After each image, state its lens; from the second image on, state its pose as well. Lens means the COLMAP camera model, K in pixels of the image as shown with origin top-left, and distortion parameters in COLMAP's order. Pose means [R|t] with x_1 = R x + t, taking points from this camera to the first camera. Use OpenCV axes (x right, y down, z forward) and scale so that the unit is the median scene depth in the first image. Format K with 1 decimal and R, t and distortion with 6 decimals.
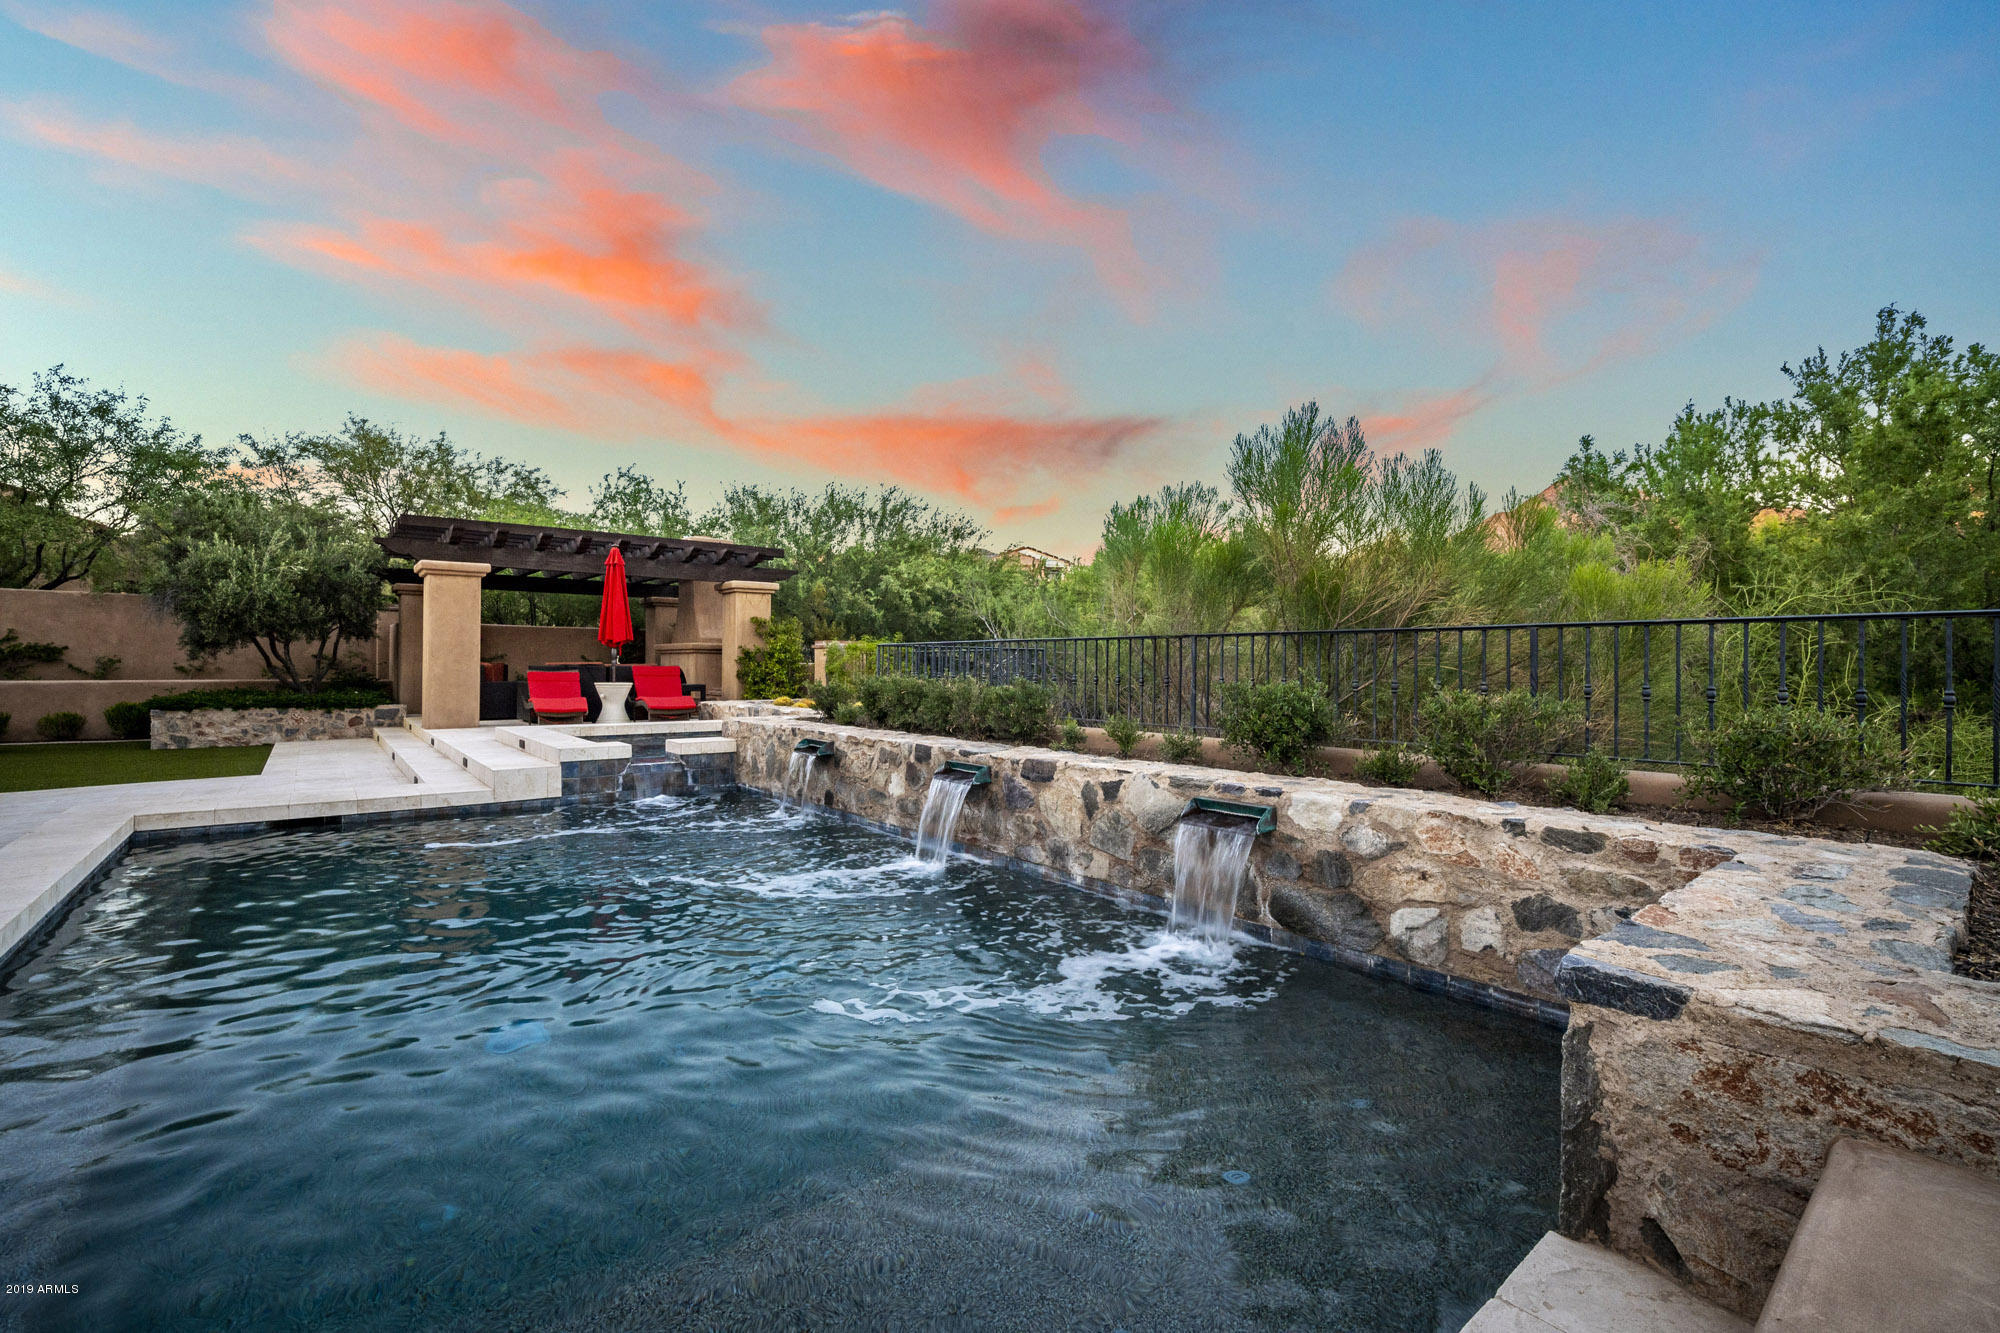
lens RADIAL K [[861.4, 0, 1000.7], [0, 861.4, 667.5], [0, 0, 1]] dist [-0.016898, 0.003173]
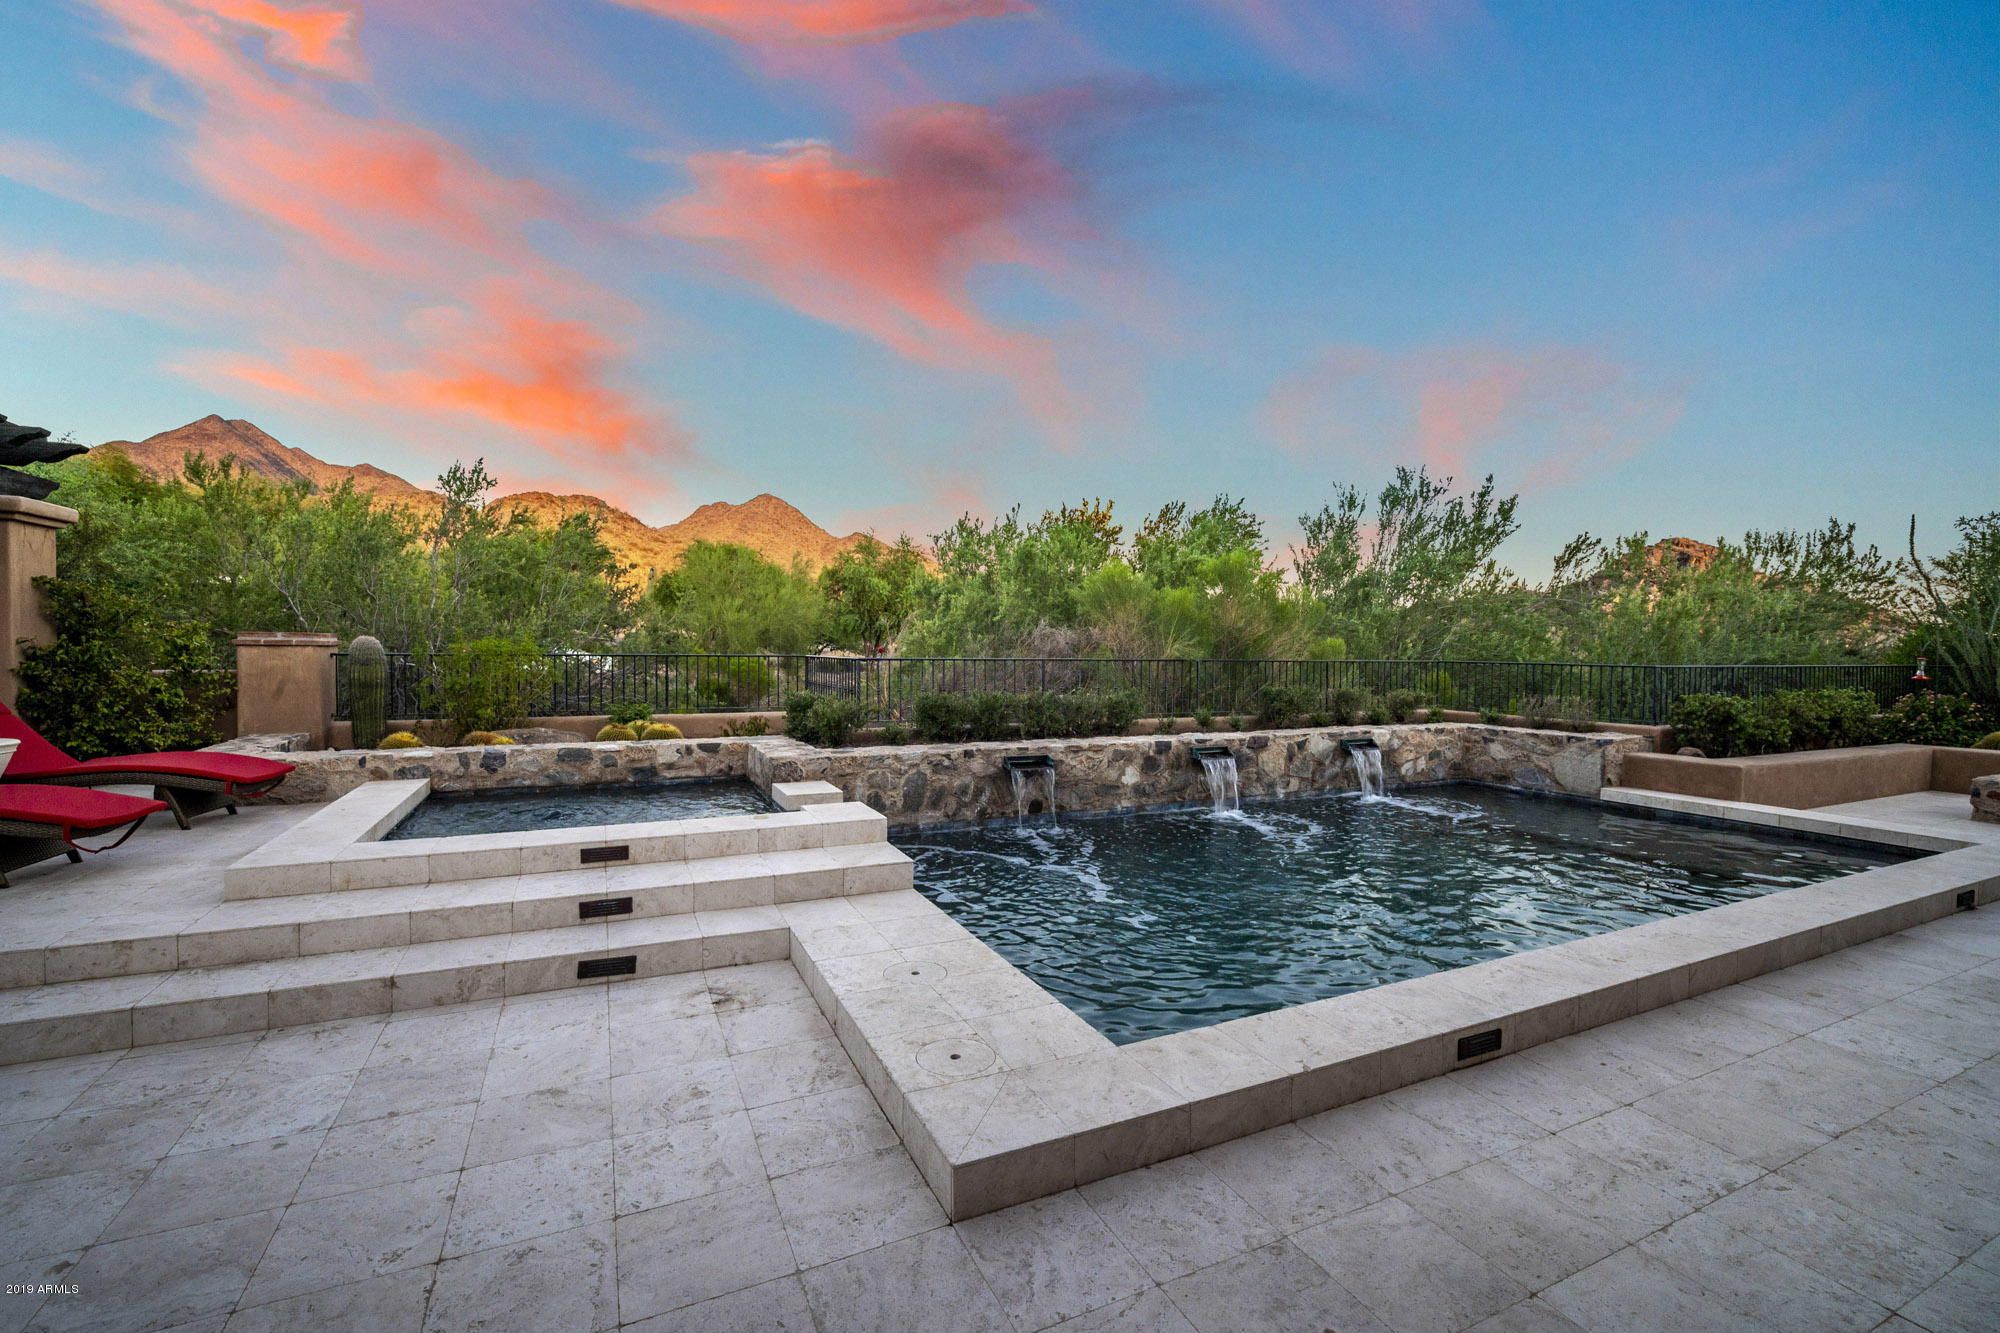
lens RADIAL K [[861.4, 0, 1002.3], [0, 861.4, 666.0], [0, 0, 1]] dist [-0.016898, 0.003173]
pose [[0.234255, -0.026371, 0.971817, -1.678487], [-0.009691, 0.999519, 0.029459, -0.078371], [-0.972127, -0.016318, 0.233887, 1.037350]]
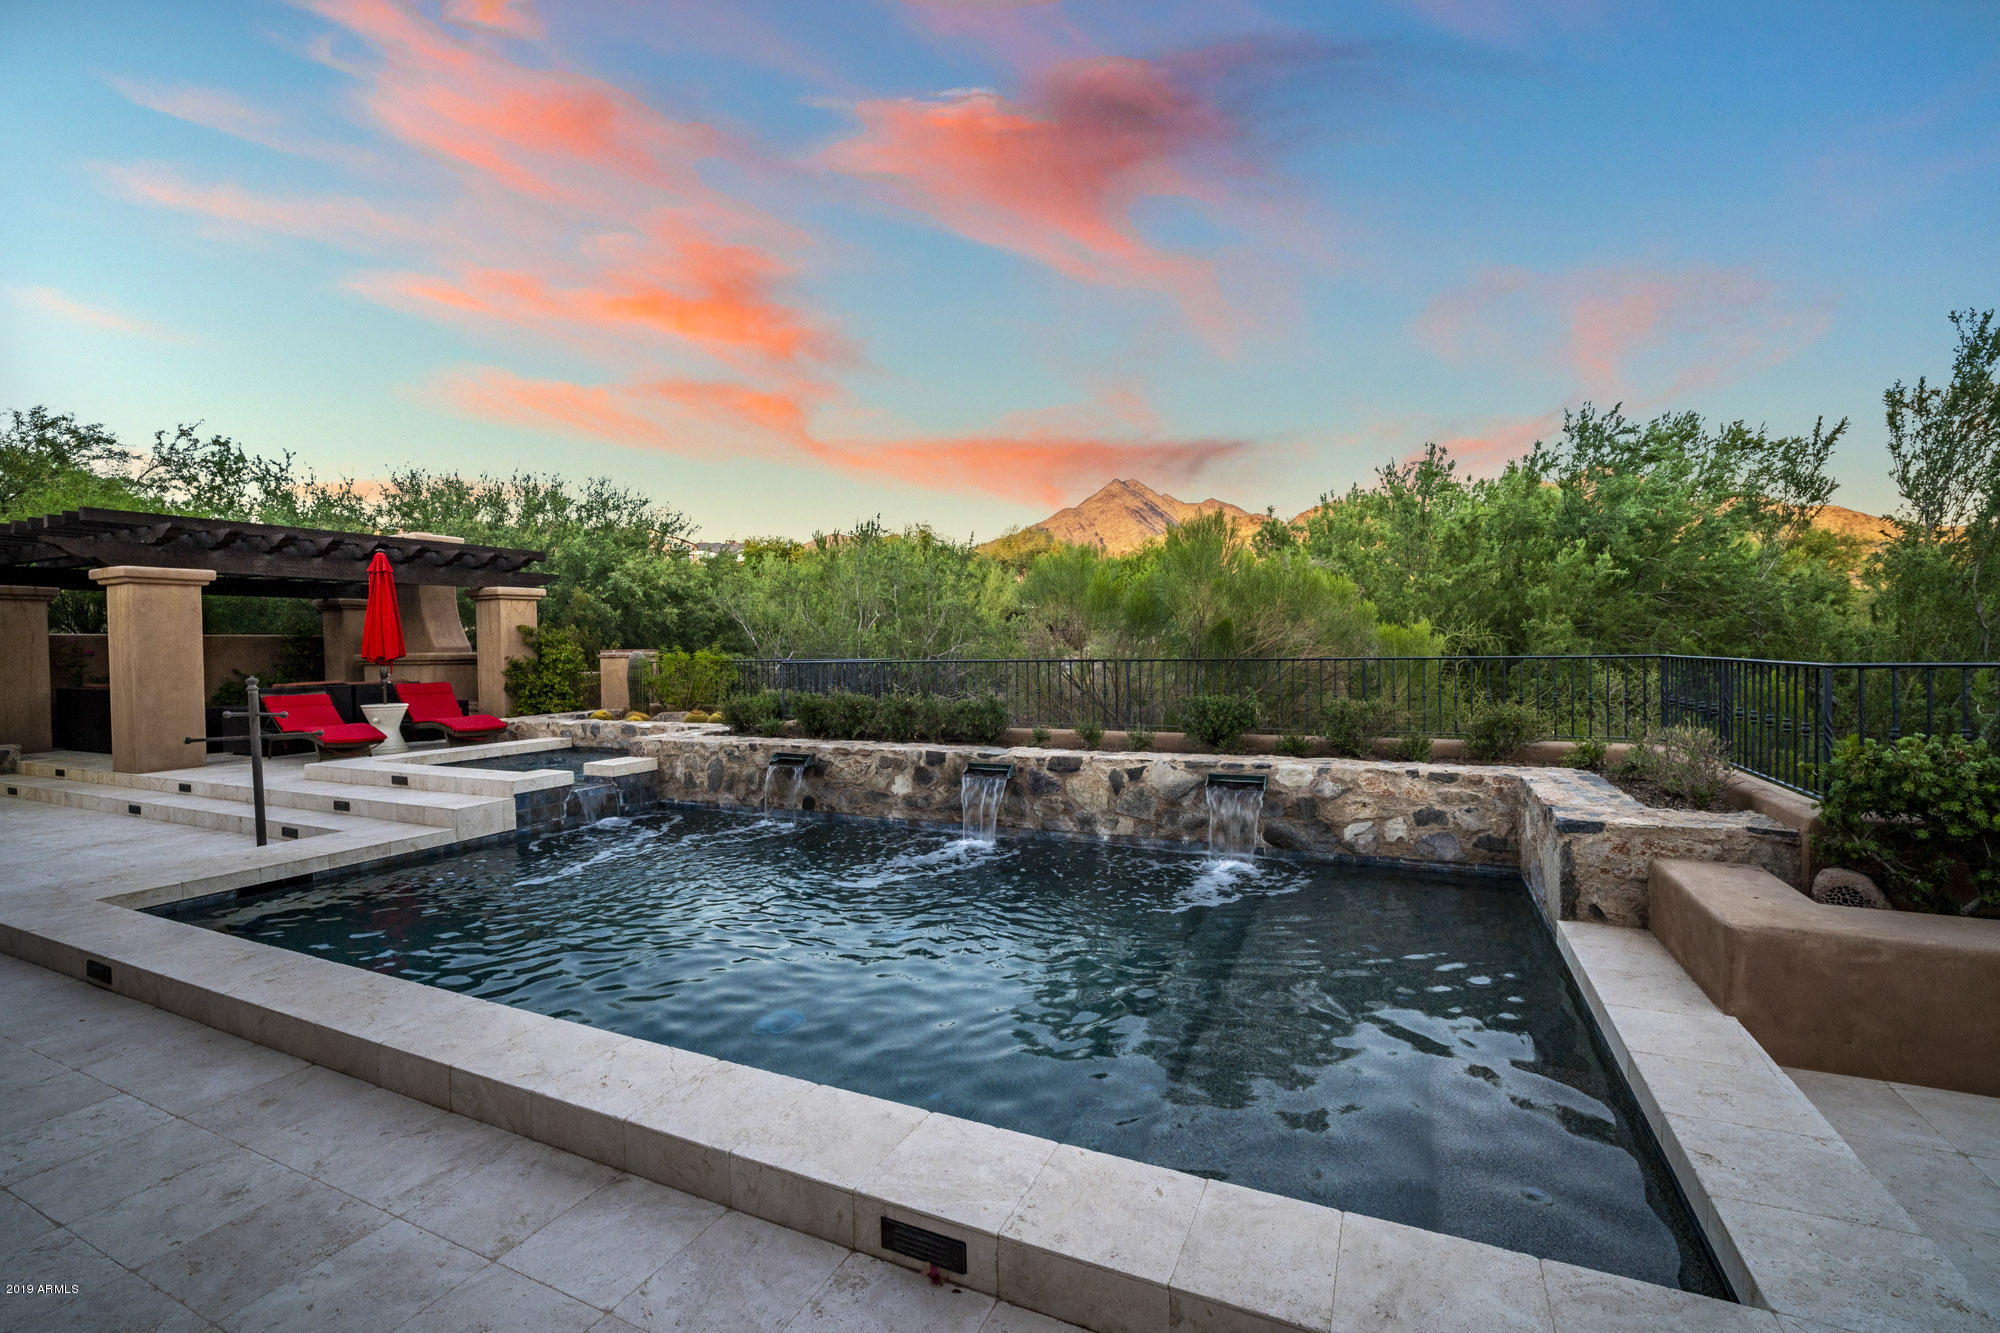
lens RADIAL K [[861.4, 0, 1003.0], [0, 861.4, 668.5], [0, 0, 1]] dist [-0.016898, 0.003173]
pose [[0.899247, -0.031456, 0.436308, -0.609134], [0.021631, 0.999389, 0.027468, -0.070592], [-0.436905, -0.015262, 0.899378, -0.188997]]
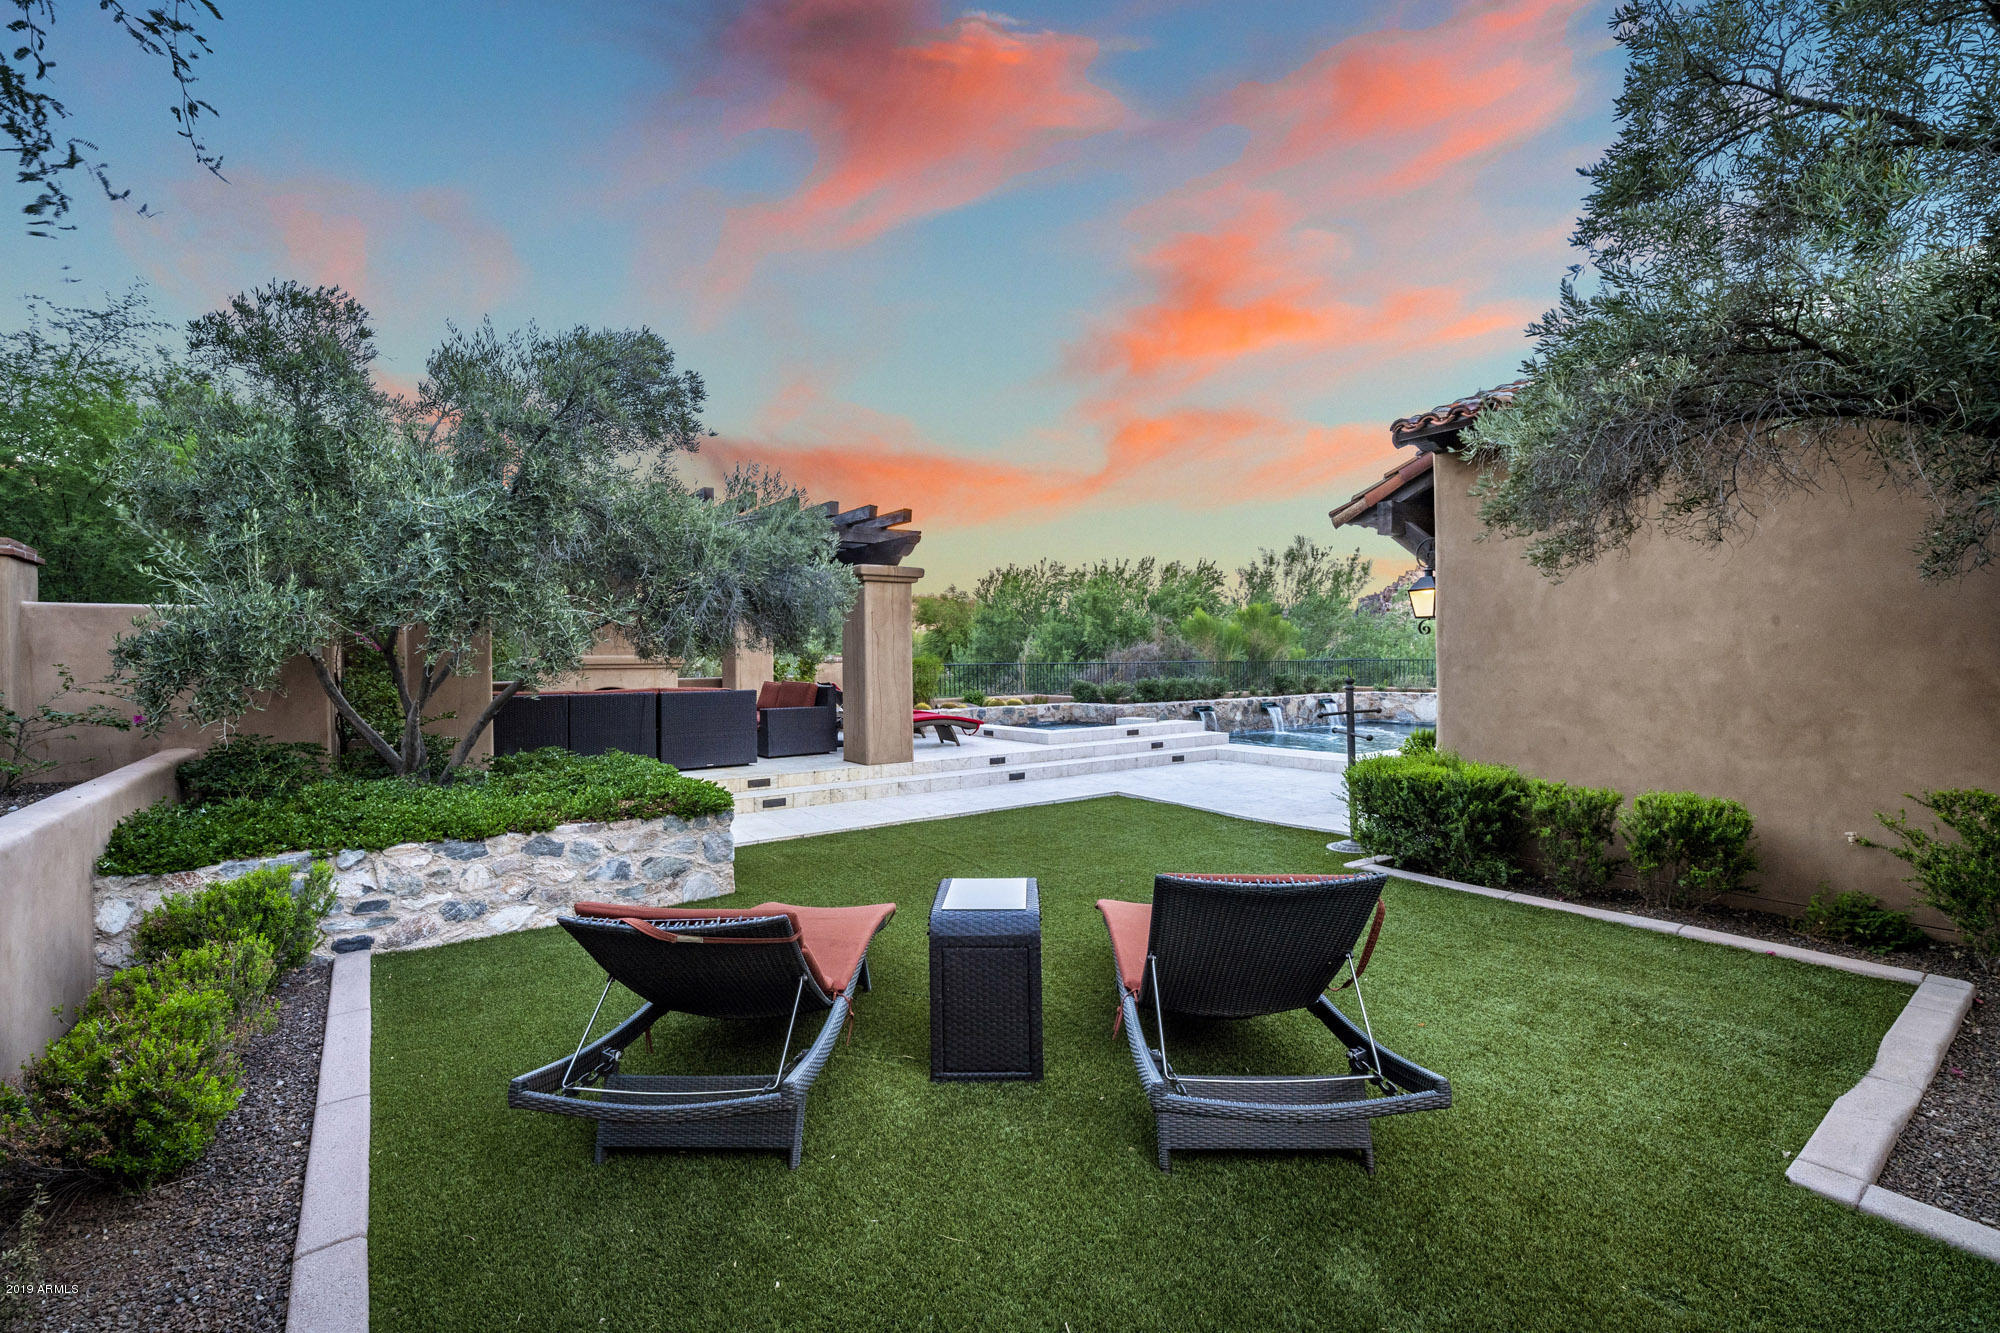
lens RADIAL K [[861.4, 0, 967.5], [0, 861.4, 659.3], [0, 0, 1]] dist [-0.016898, 0.003173]
pose [[0.075239, -0.014736, 0.997057, -3.445281], [0.003907, 0.999887, 0.014483, -0.105647], [-0.997158, 0.002805, 0.075288, 1.943090]]
